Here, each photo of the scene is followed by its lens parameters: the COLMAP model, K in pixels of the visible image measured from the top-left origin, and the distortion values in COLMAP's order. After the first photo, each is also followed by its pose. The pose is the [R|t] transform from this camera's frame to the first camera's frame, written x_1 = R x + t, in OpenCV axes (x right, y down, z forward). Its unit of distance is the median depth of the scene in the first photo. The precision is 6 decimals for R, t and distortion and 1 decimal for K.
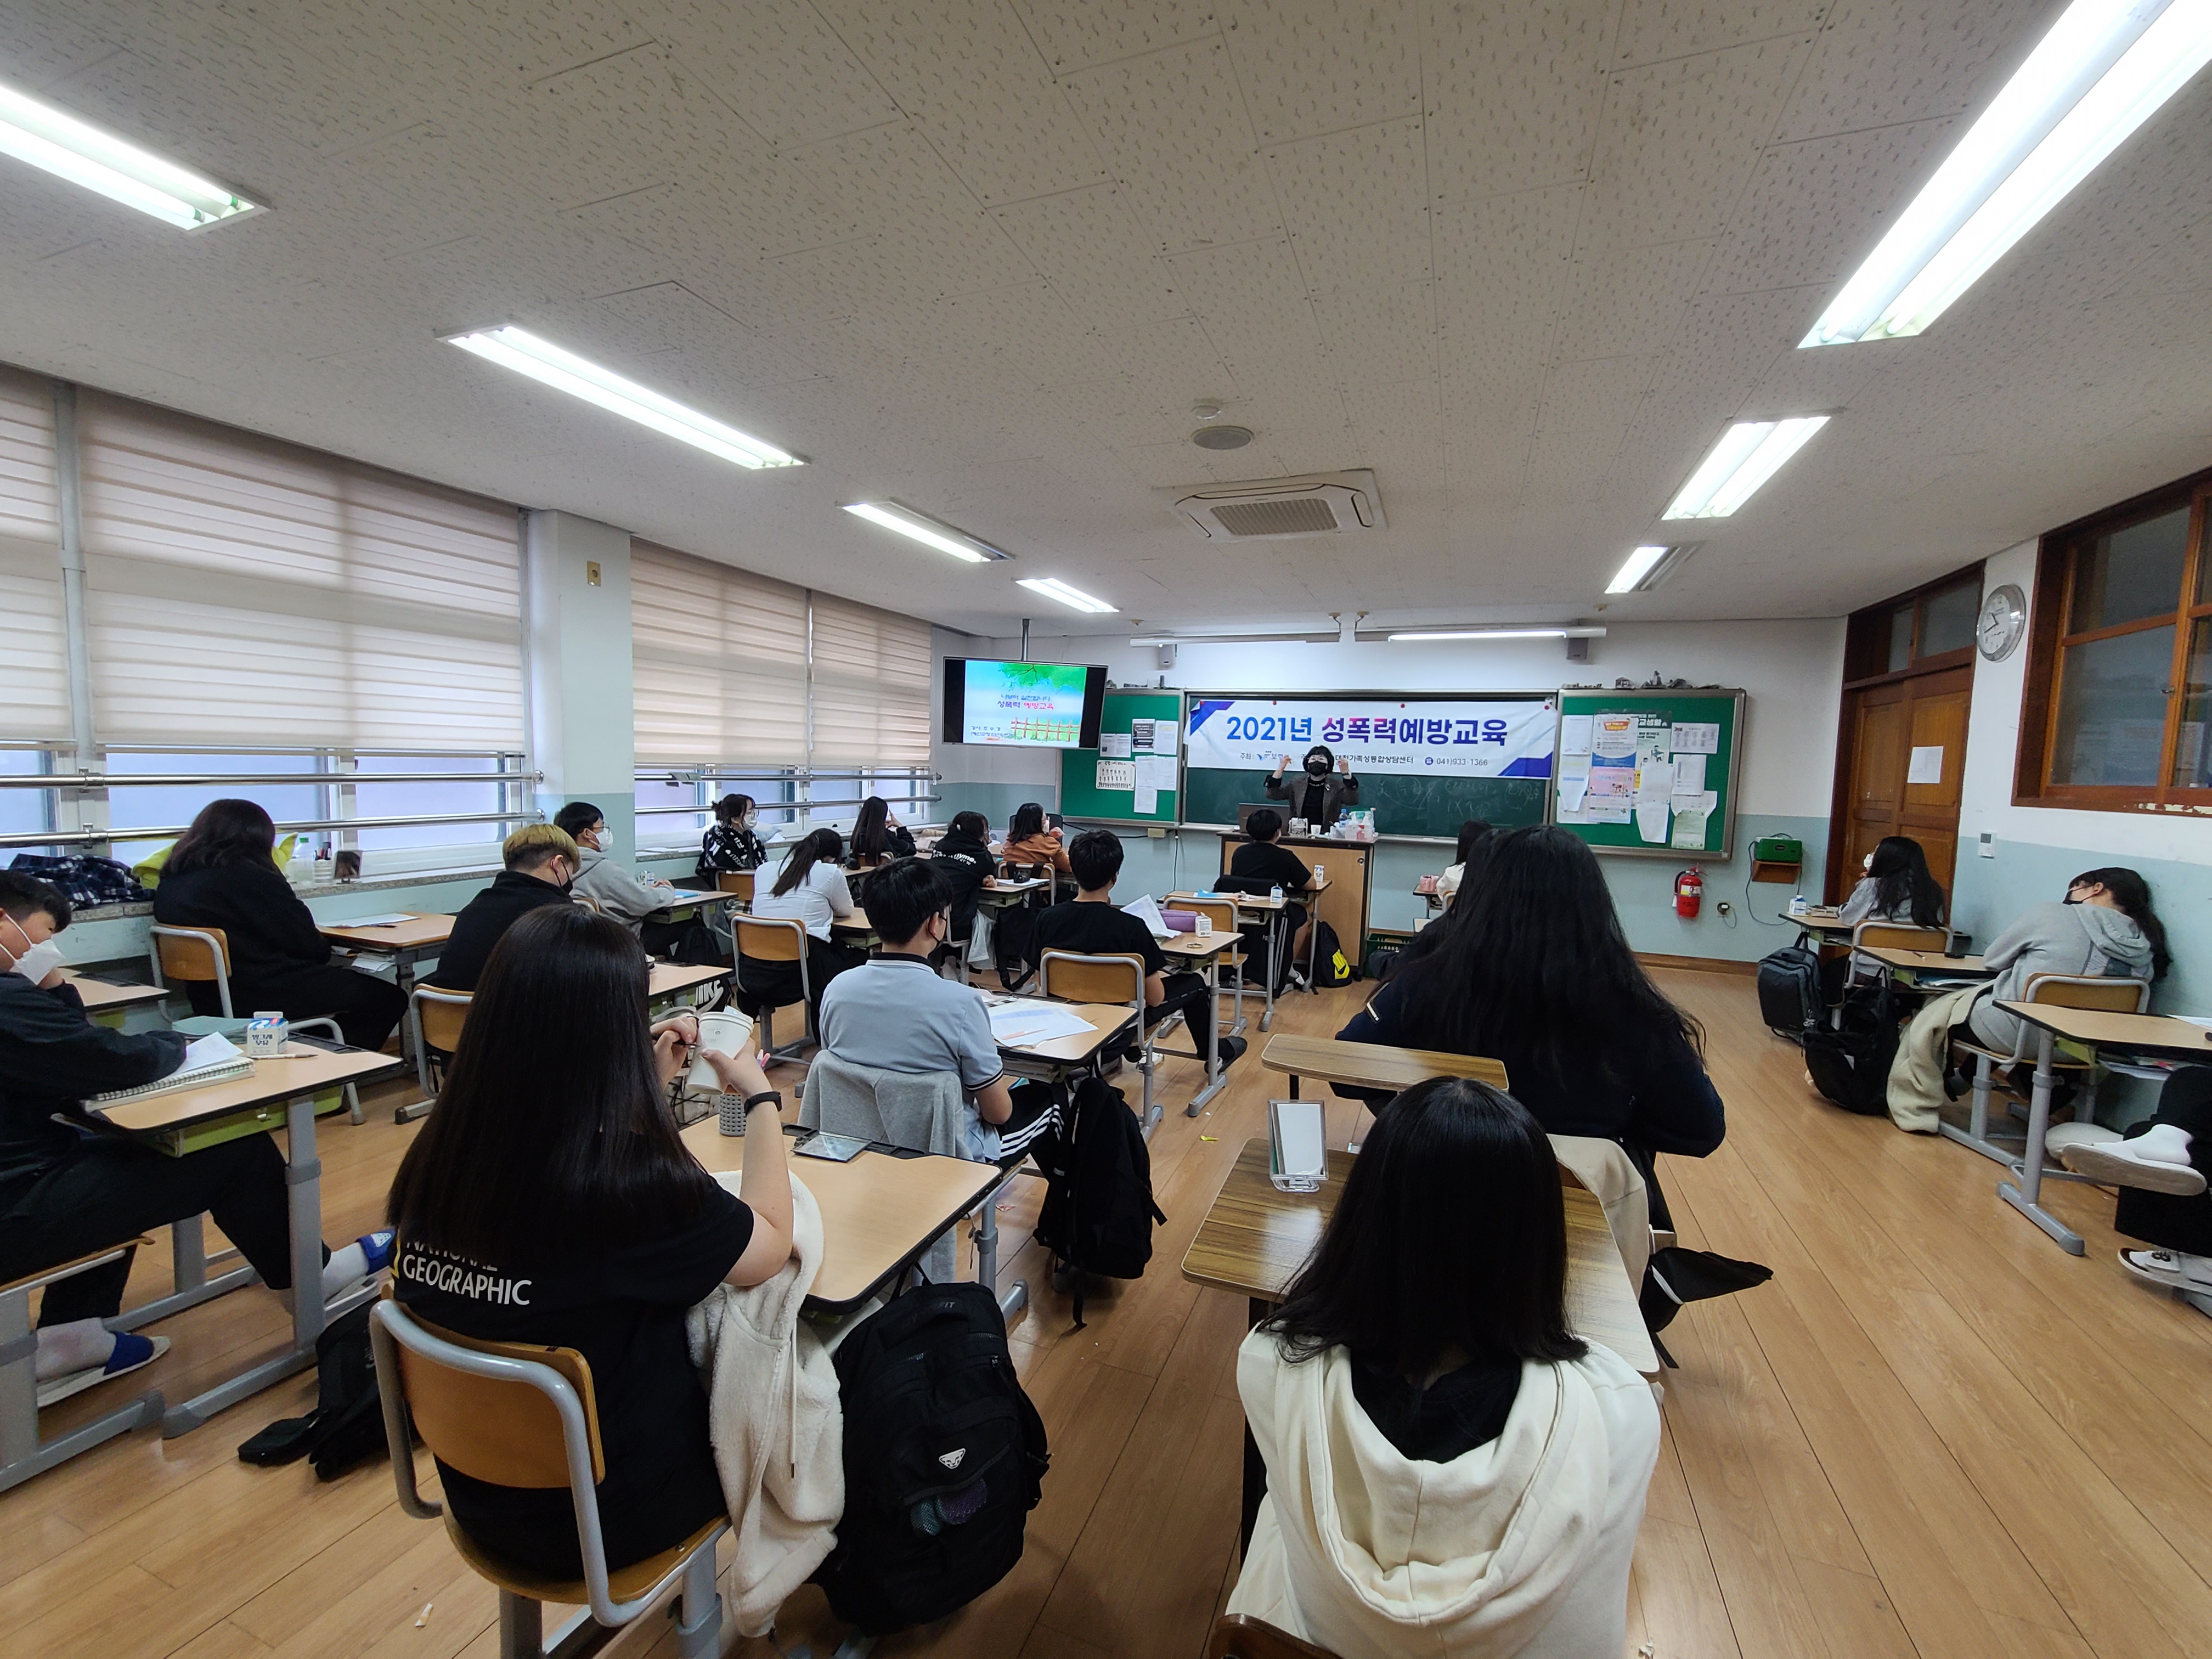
lens RADIAL K [[901.2, 0, 1120.6], [0, 901.2, 832.9], [0, 0, 1]] dist [-0.003421, -0.000466]
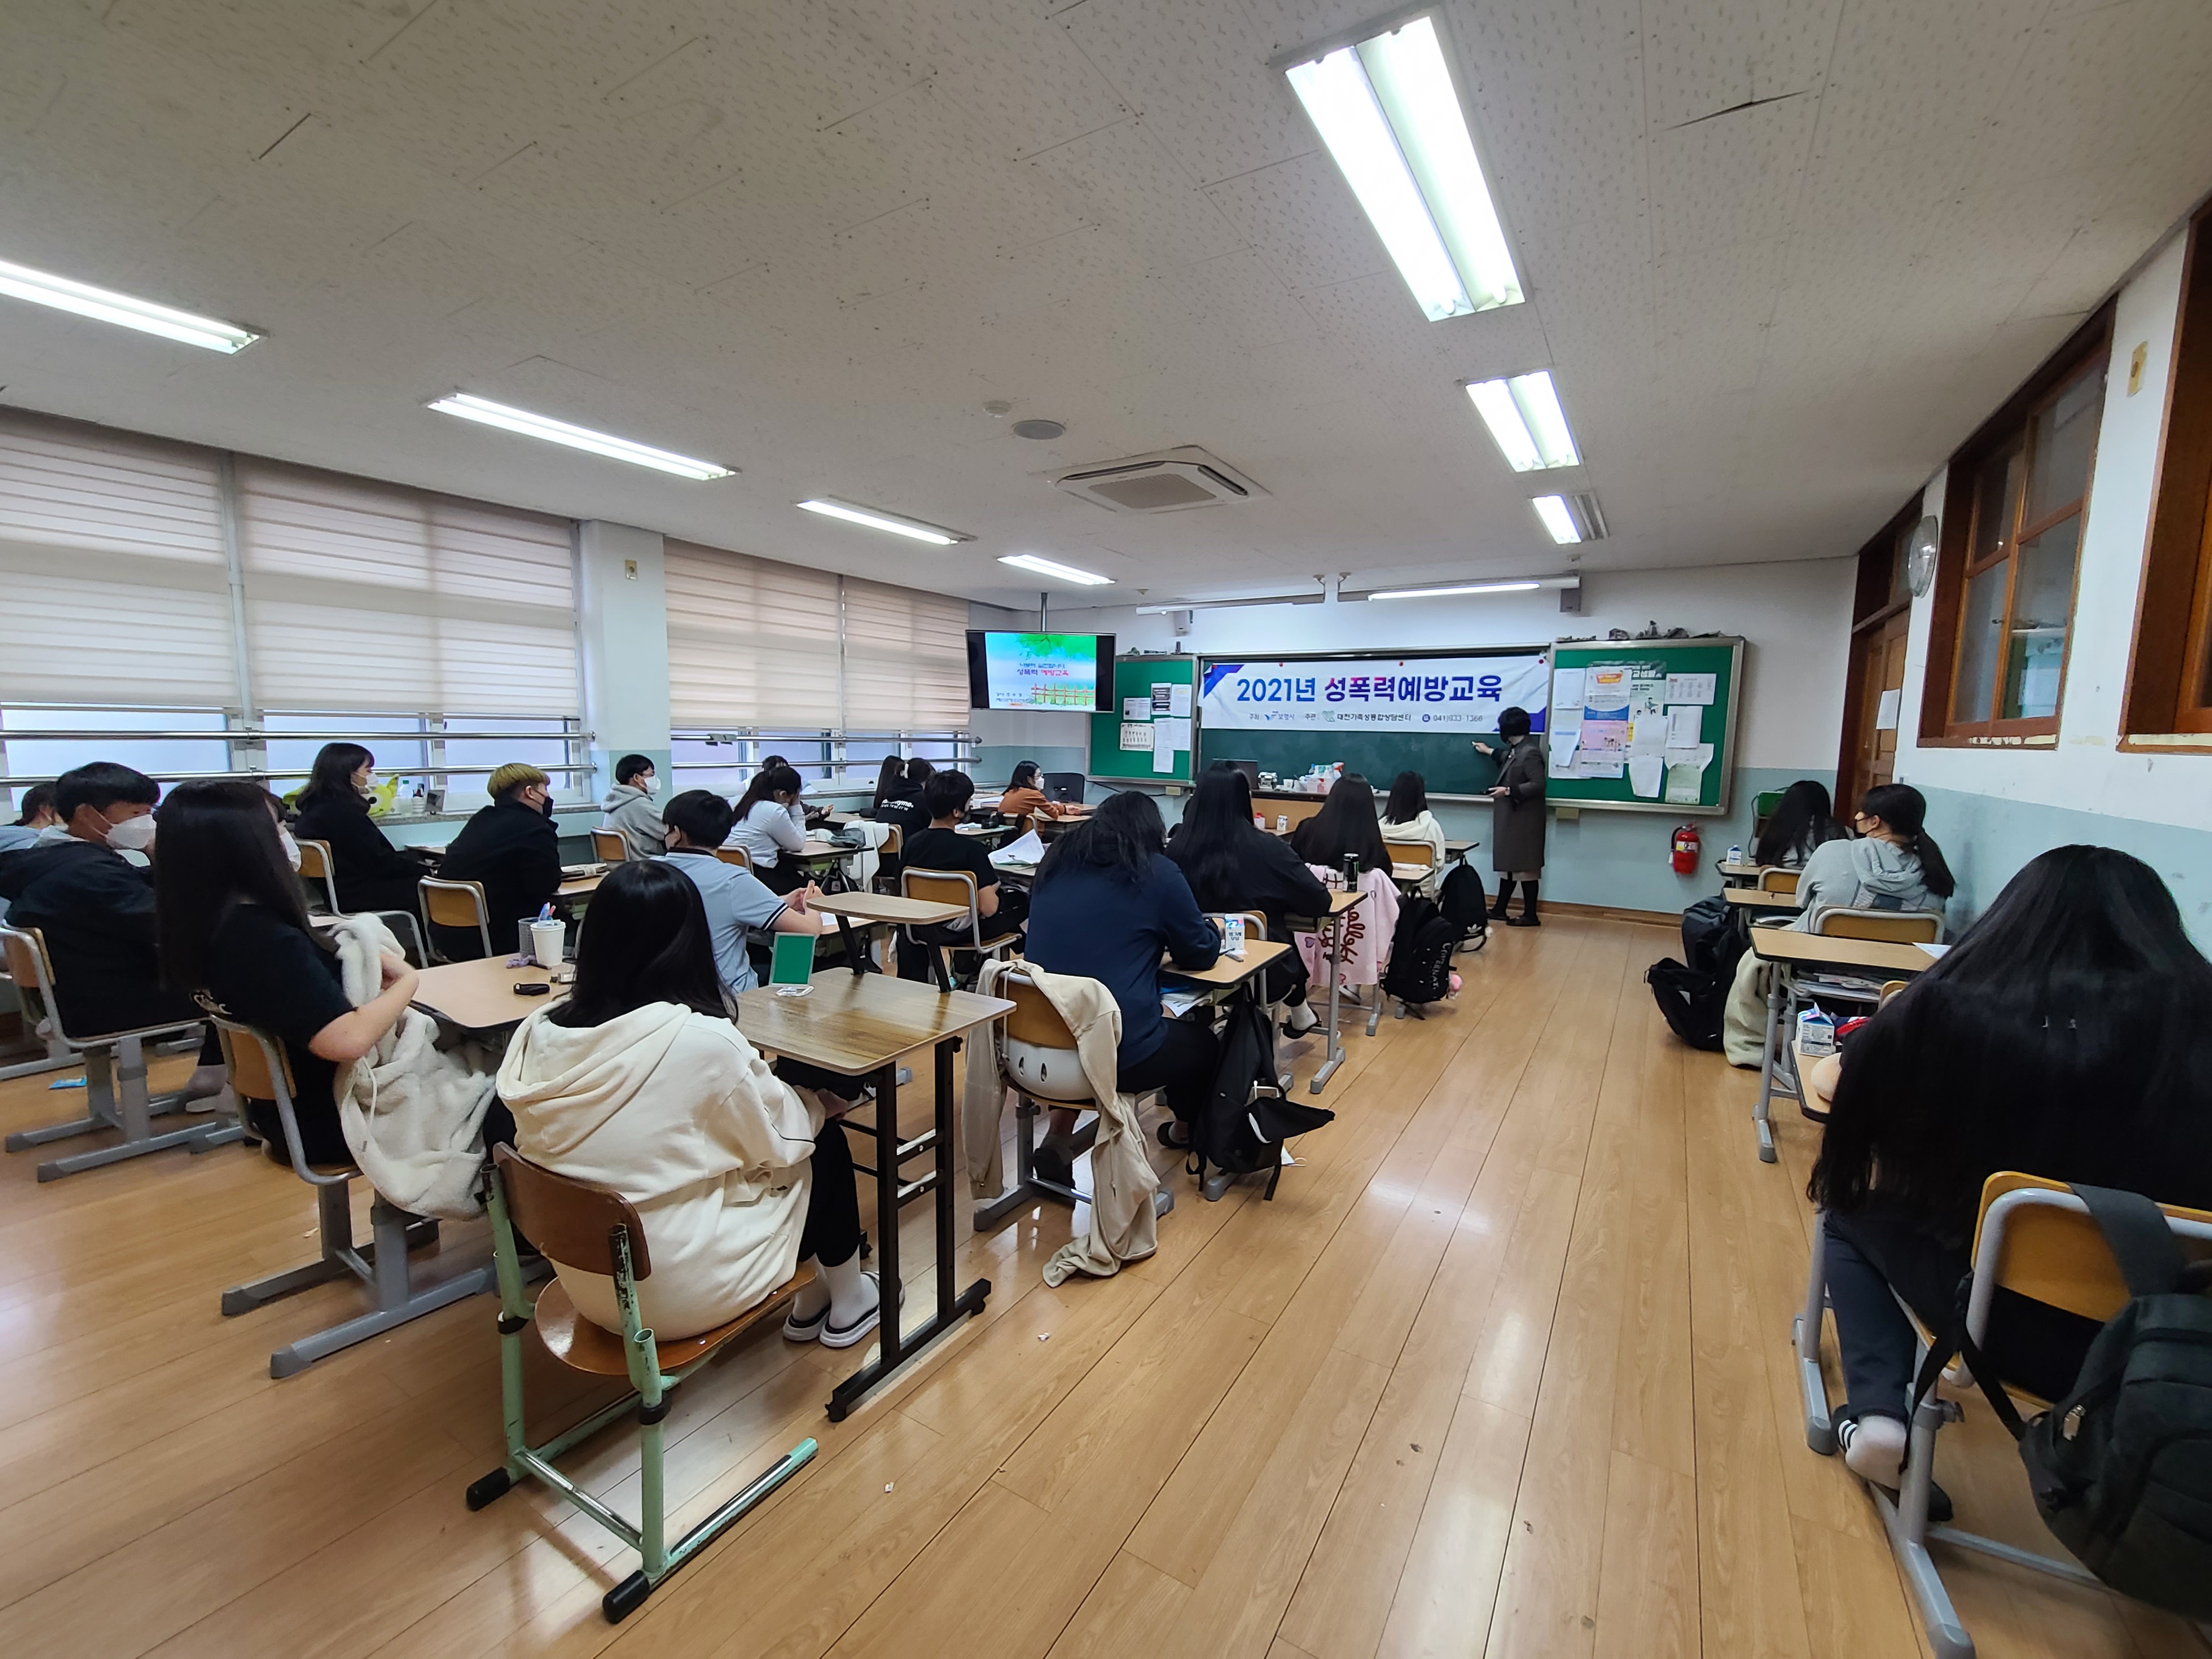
lens RADIAL K [[901.2, 0, 1120.0], [0, 901.2, 828.5], [0, 0, 1]] dist [-0.003421, -0.000466]
pose [[0.983586, 0.007464, -0.180283, 0.262964], [-0.003231, 0.999712, 0.023763, 0.029601], [0.180409, -0.022791, 0.983328, -0.084570]]
